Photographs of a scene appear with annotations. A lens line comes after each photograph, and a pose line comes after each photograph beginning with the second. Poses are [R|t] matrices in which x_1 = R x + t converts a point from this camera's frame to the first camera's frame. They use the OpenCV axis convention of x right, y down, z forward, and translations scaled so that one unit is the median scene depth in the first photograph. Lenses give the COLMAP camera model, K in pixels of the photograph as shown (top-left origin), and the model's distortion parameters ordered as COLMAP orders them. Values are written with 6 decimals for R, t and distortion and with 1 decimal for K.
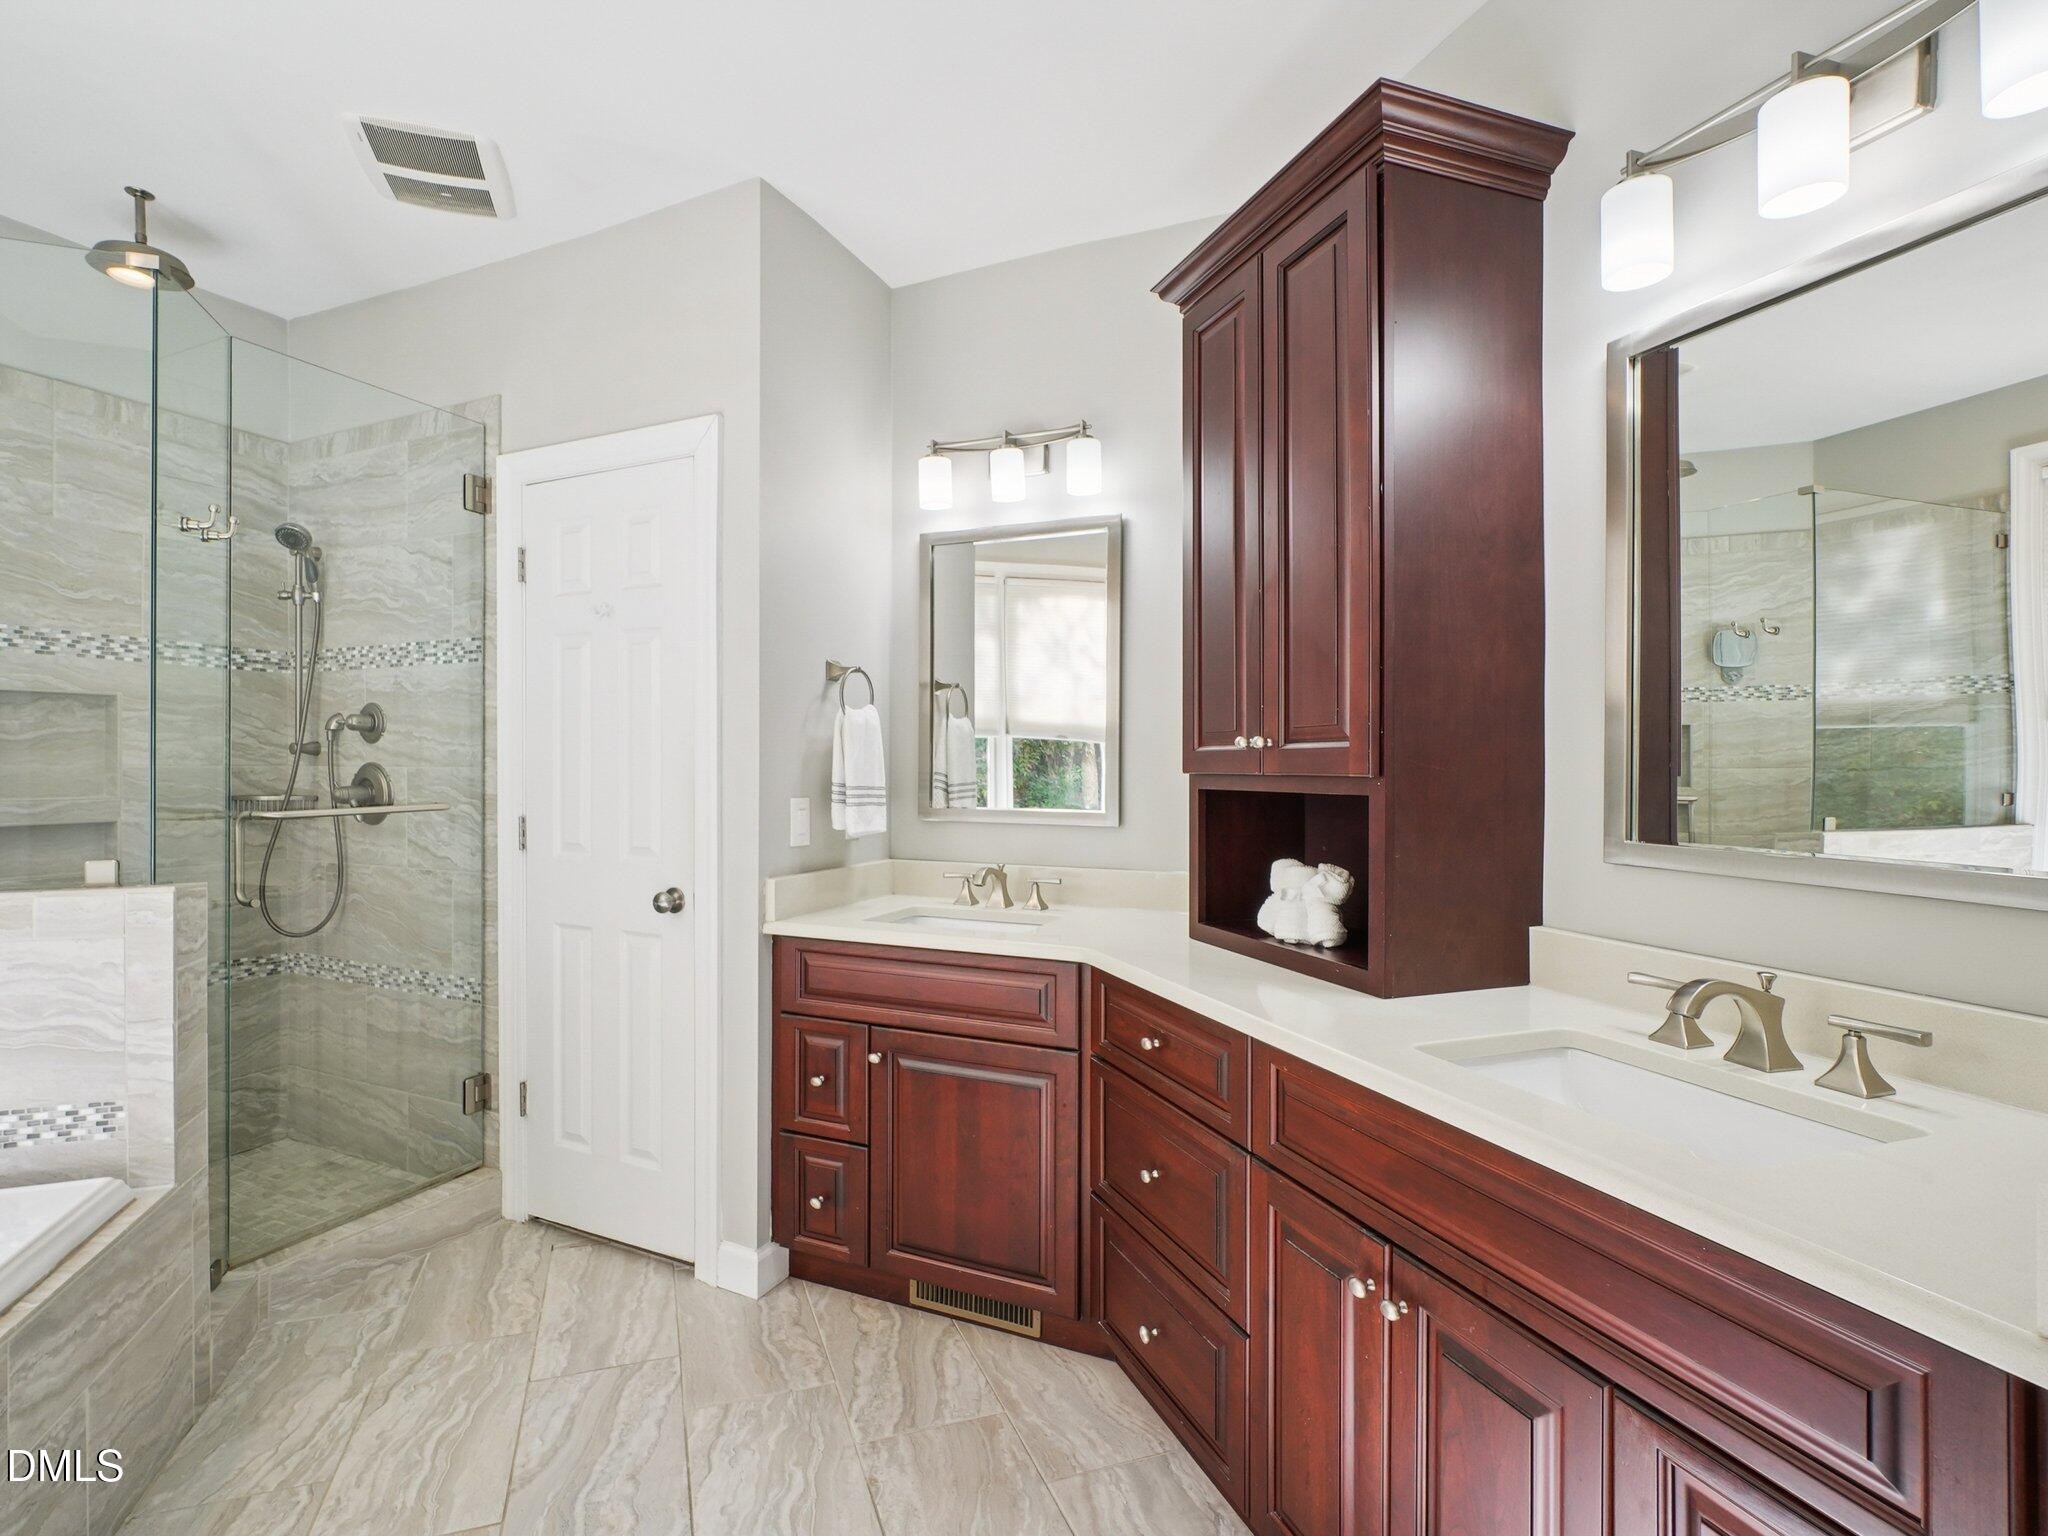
lens RADIAL K [[988.3, 0, 933.4], [0, 988.3, 769.7], [0, 0, 1]] dist [-0.012492, 0.006224]
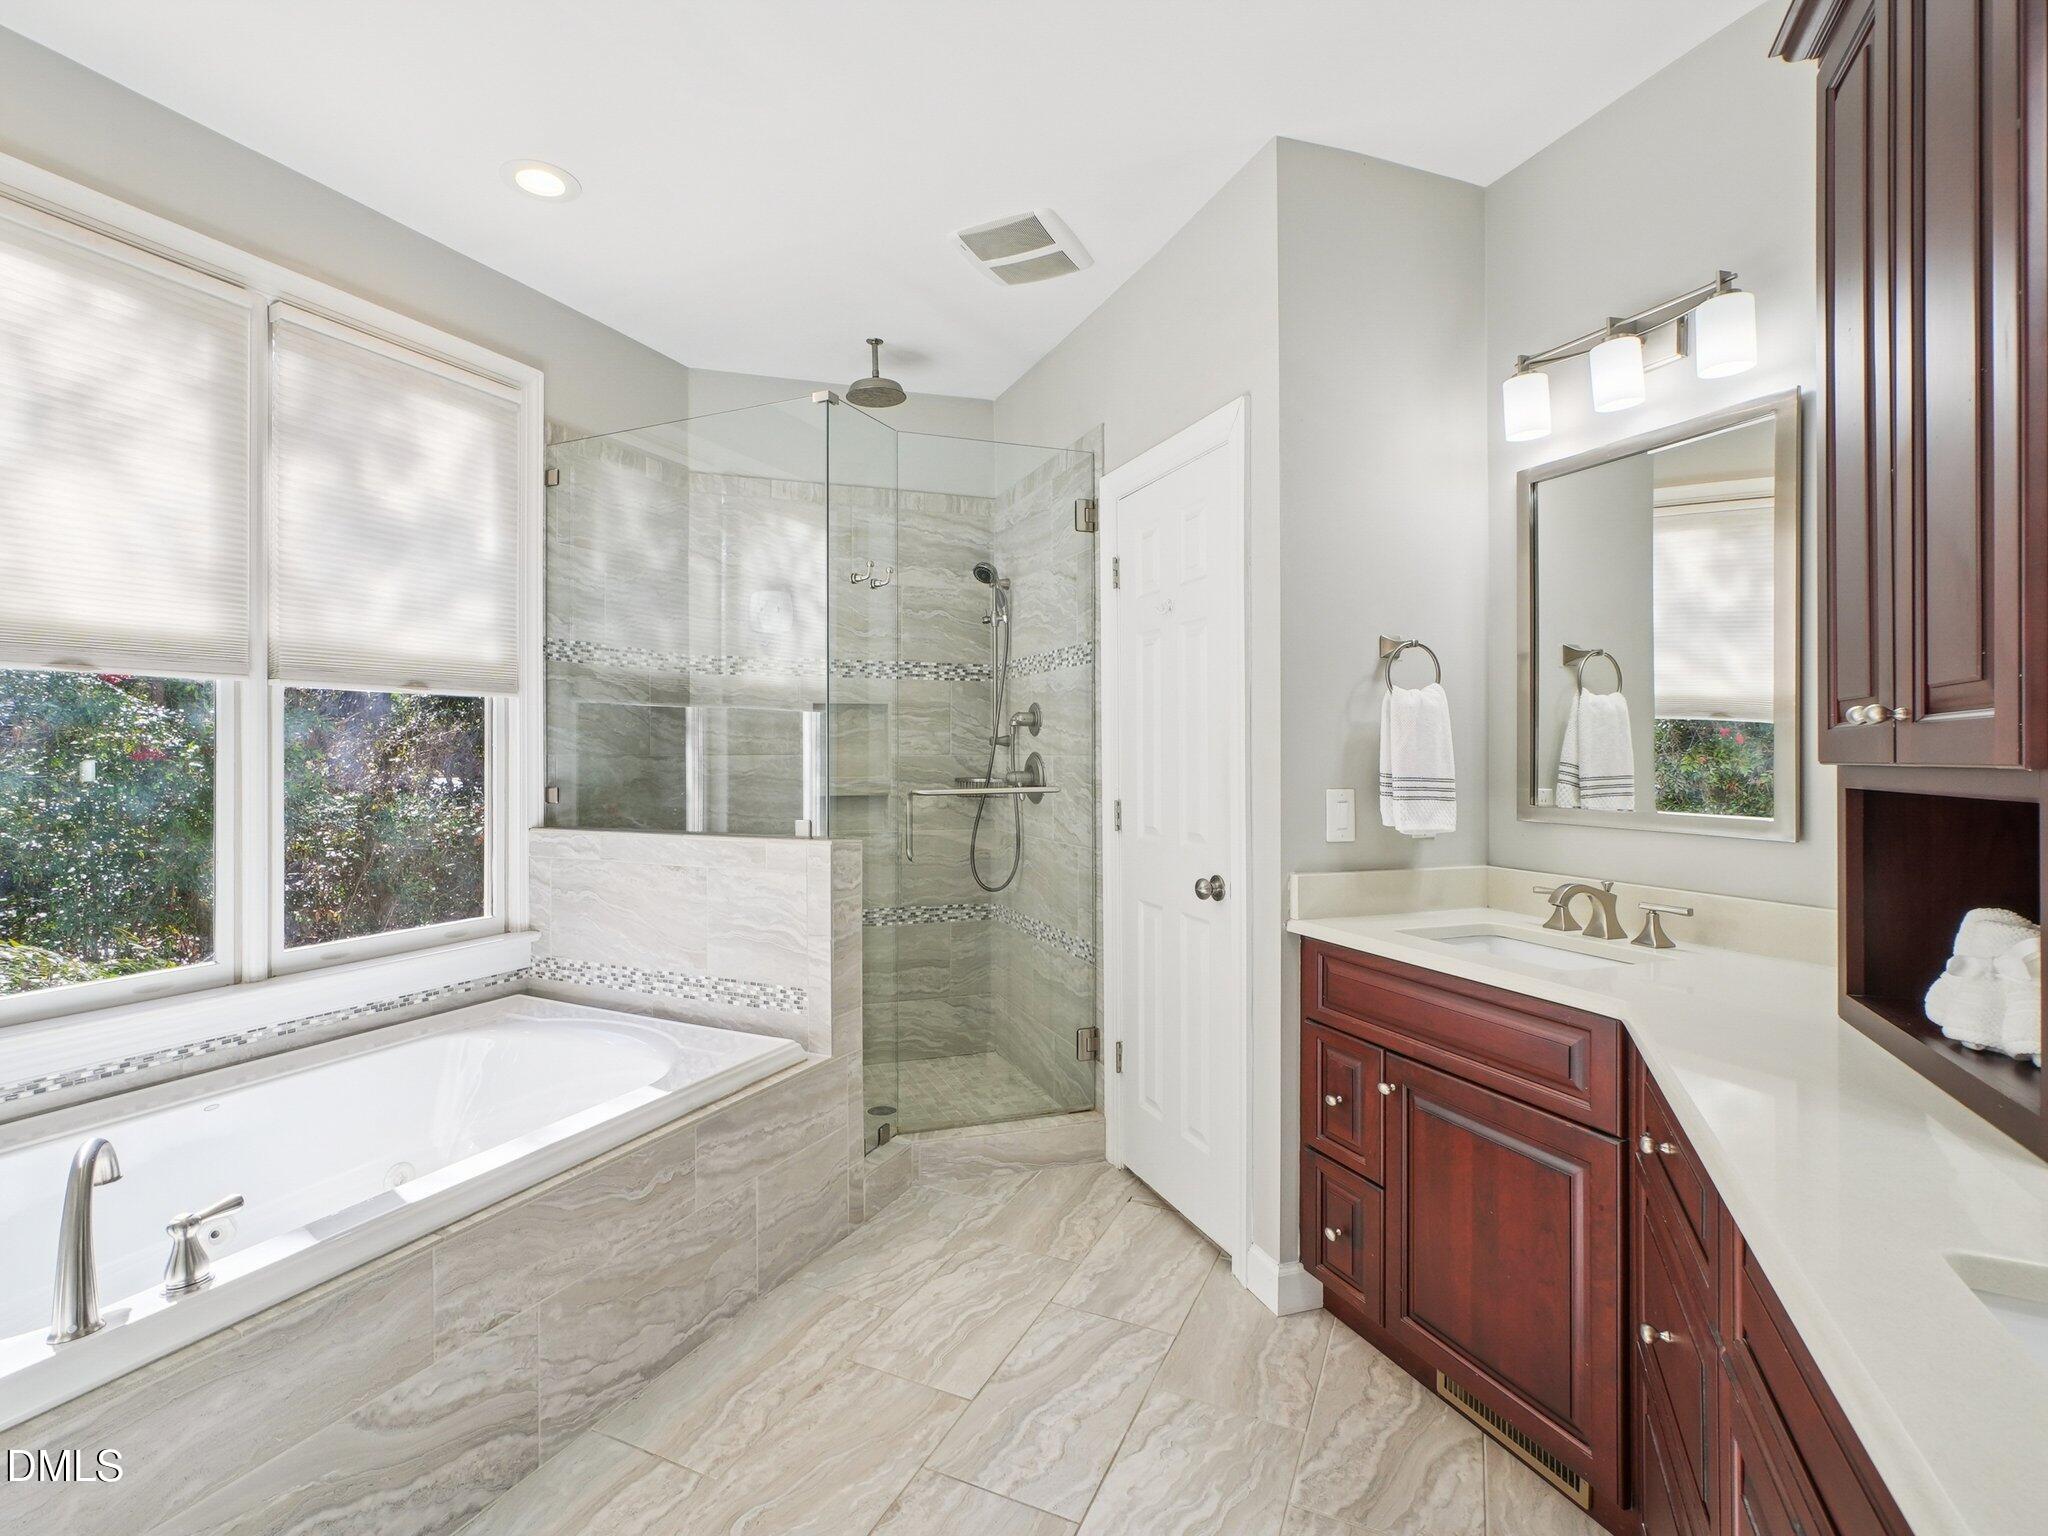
lens RADIAL K [[988.3, 0, 1015.4], [0, 988.3, 756.9], [0, 0, 1]] dist [-0.012492, 0.006224]
pose [[0.716548, 0.000601, -0.697537, 0.295100], [-0.003269, 0.999992, -0.002496, 0.001865], [0.697530, 0.004068, 0.716544, 0.138884]]
